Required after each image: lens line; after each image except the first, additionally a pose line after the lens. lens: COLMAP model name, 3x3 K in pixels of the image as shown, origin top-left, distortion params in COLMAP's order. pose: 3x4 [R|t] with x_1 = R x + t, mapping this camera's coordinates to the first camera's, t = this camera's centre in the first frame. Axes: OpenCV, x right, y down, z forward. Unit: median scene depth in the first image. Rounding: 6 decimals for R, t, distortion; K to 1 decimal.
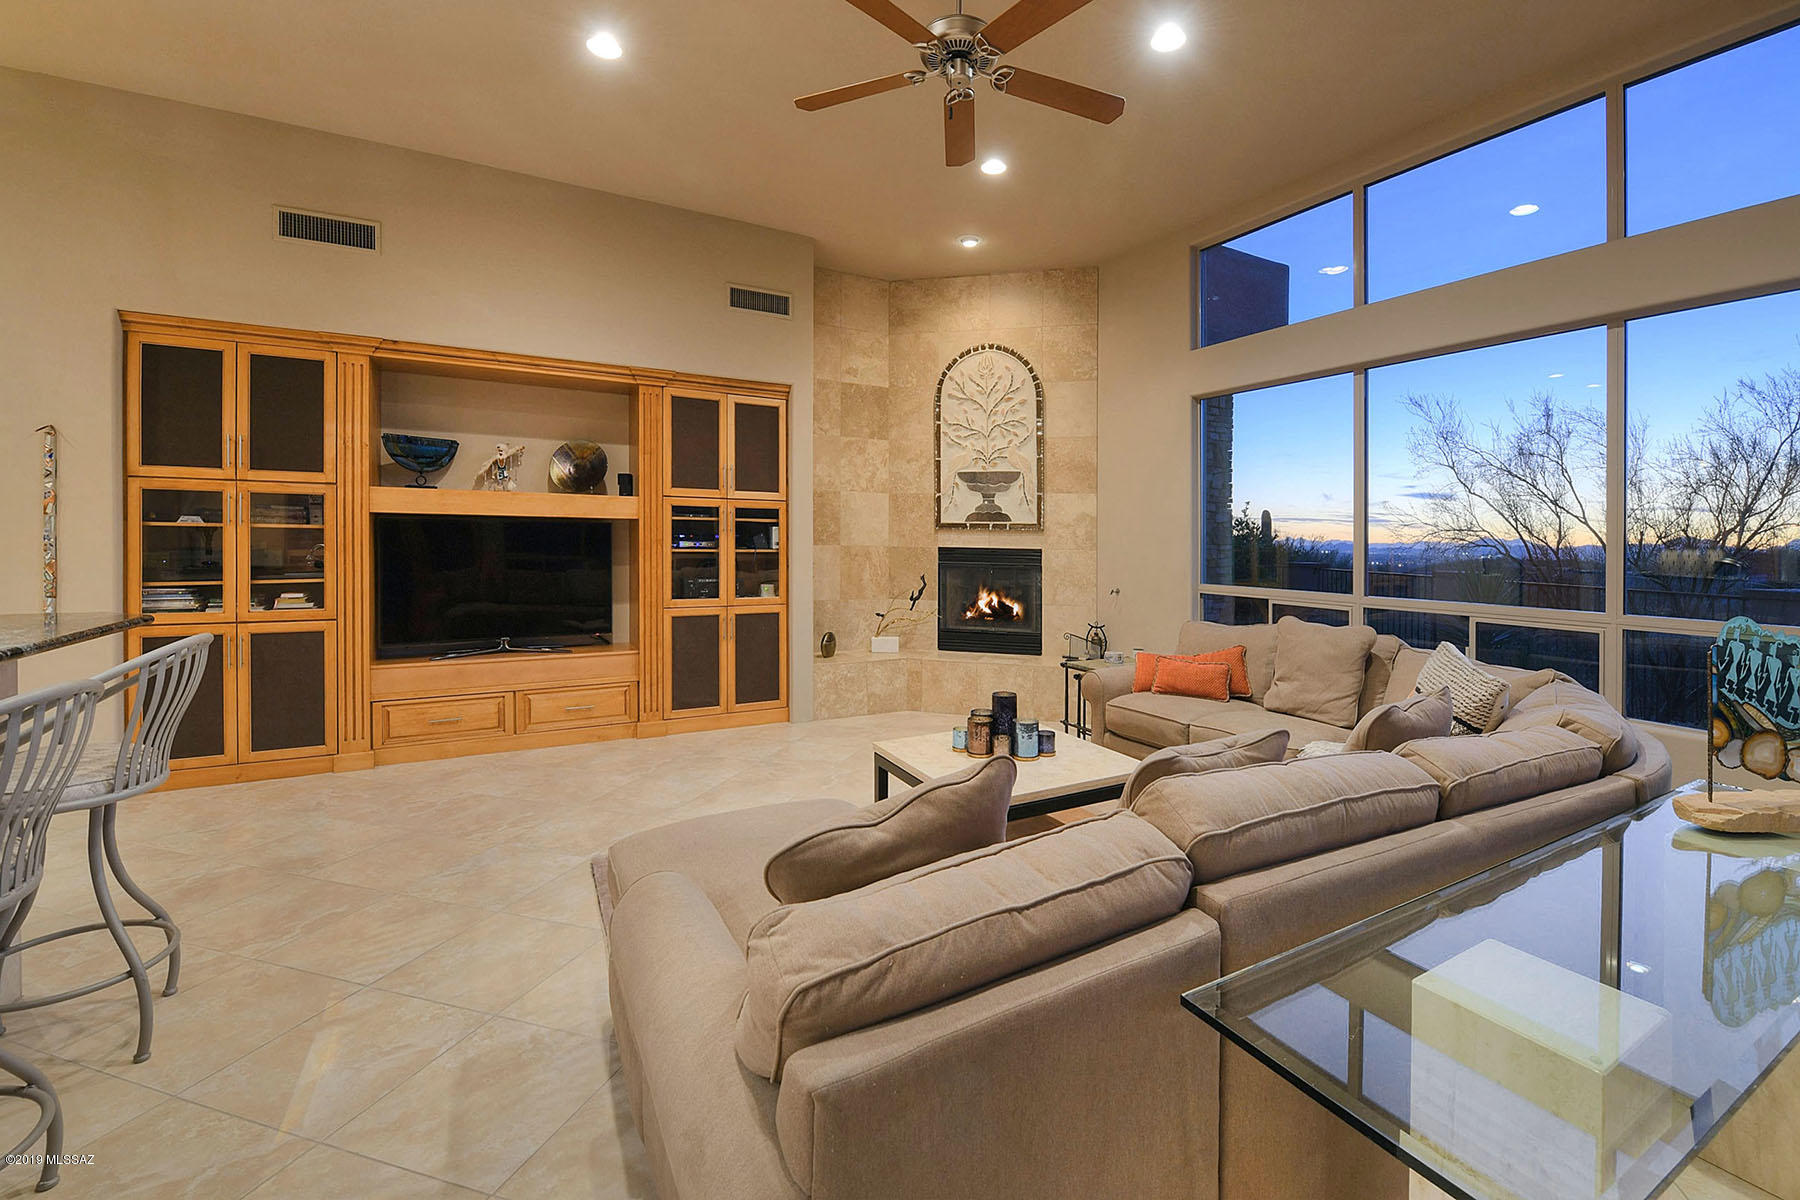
lens RADIAL K [[758.0, 0, 891.1], [0, 758.0, 537.6], [0, 0, 1]] dist [-0.008425, -0.000229]
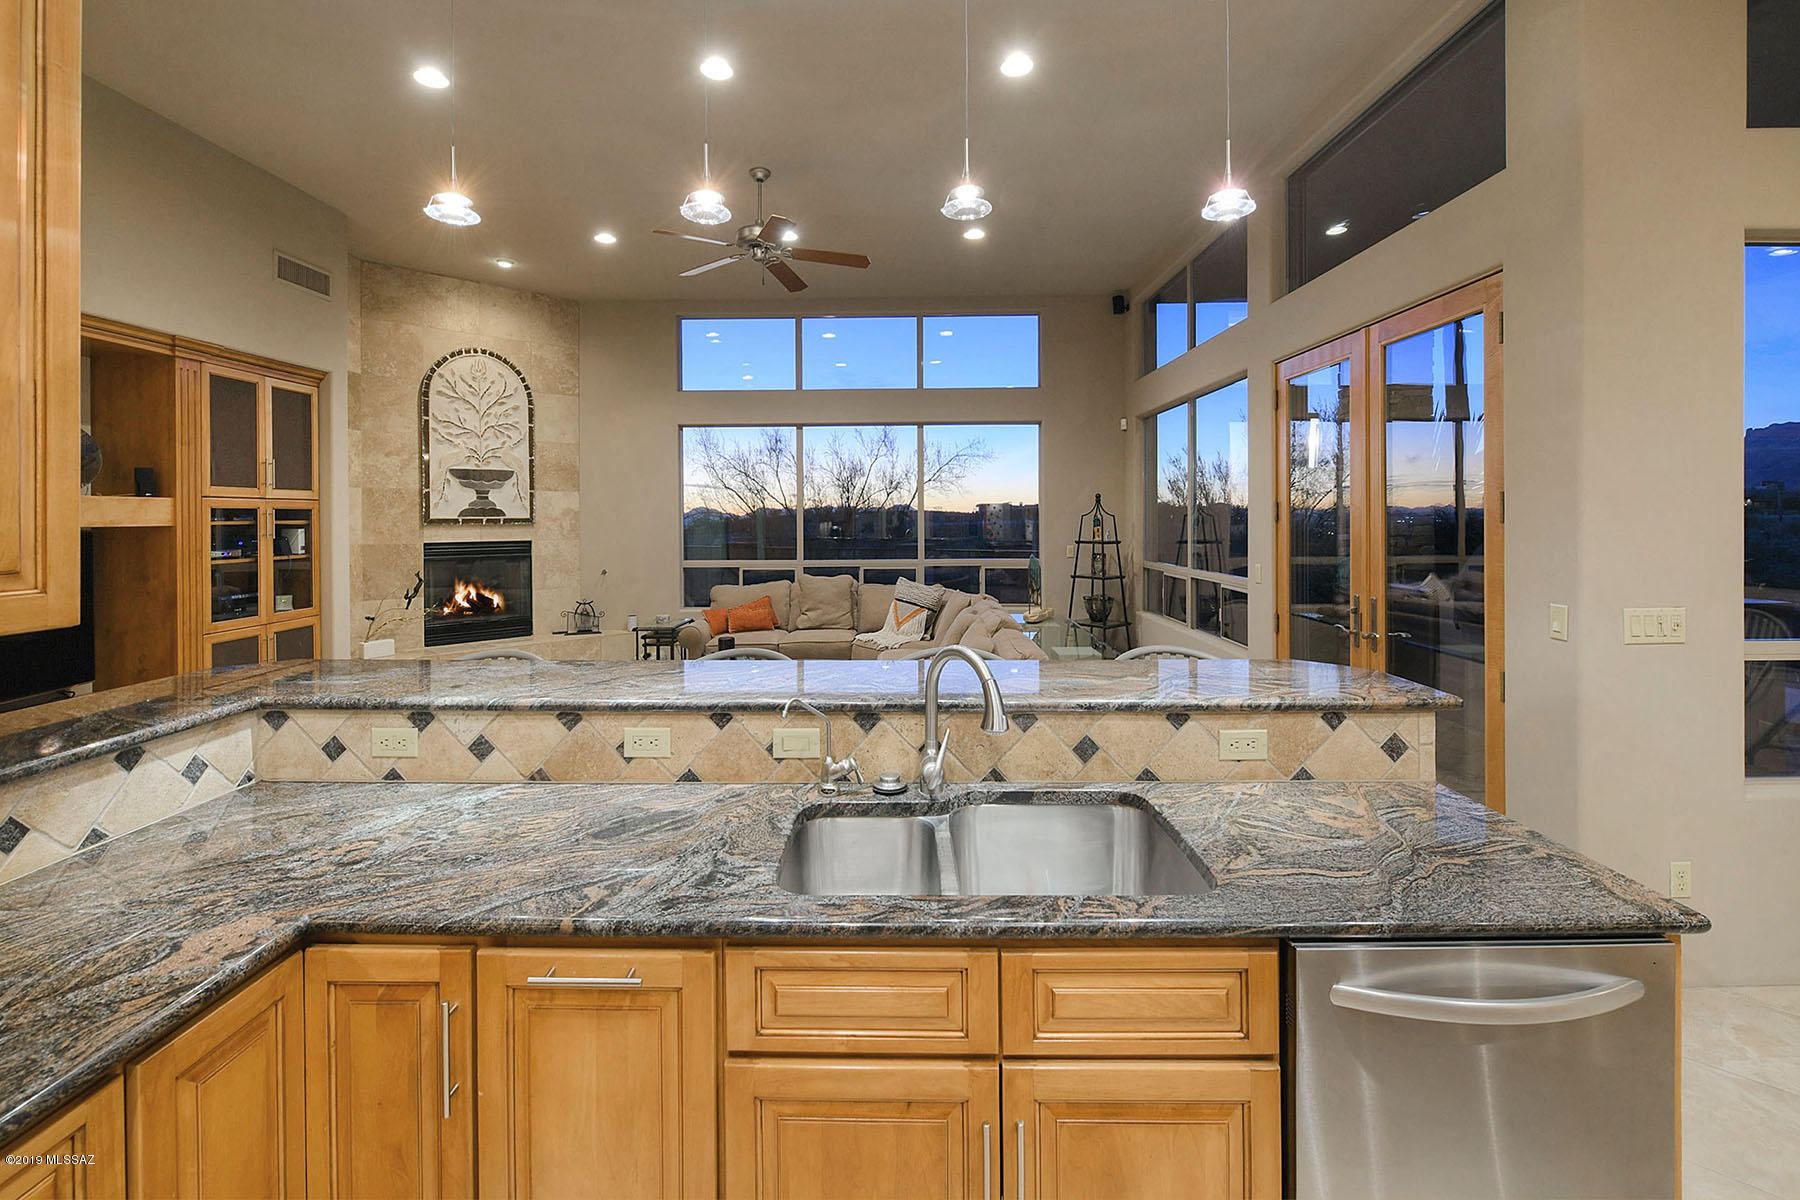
lens RADIAL K [[782.7, 0, 918.1], [0, 782.7, 490.7], [0, 0, 1]] dist [-0.014068, -0.000375]
pose [[0.486079, 0.010071, 0.873857, -0.528548], [0.015317, 0.999682, -0.020041, -0.026721], [-0.873781, 0.023126, 0.485770, -0.056989]]
